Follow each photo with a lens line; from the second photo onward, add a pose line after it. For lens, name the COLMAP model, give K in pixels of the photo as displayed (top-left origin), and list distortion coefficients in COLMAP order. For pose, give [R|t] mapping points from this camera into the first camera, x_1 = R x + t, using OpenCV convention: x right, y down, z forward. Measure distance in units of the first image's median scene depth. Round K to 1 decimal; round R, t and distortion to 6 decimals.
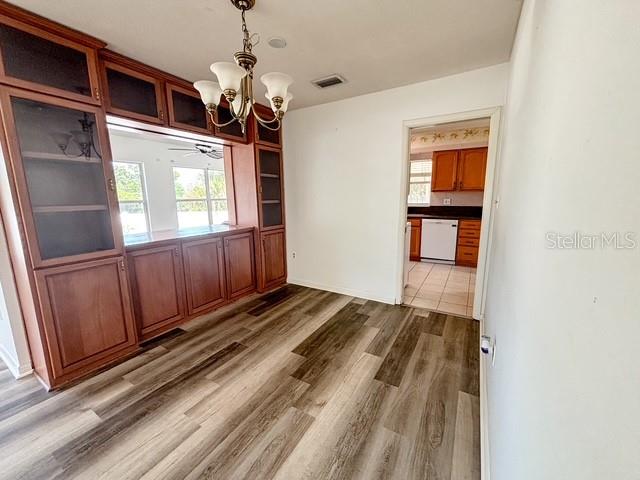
lens RADIAL K [[260.2, 0, 320.0], [0, 260.2, 240.0], [0, 0, 1]] dist [-0.000093, -0.000343]
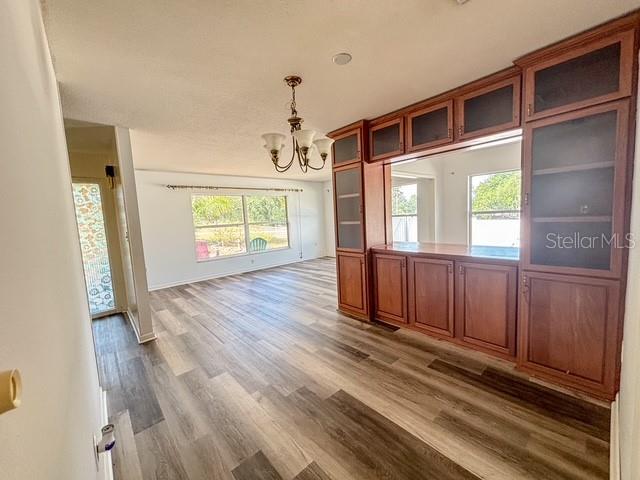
lens RADIAL K [[260.2, 0, 320.0], [0, 260.2, 240.0], [0, 0, 1]] dist [-0.000093, -0.000343]
pose [[-0.300729, 0.121303, -0.945964, 0.593621], [-0.102057, 0.982090, 0.158380, -0.186844], [0.948233, 0.144172, -0.282963, 0.924388]]
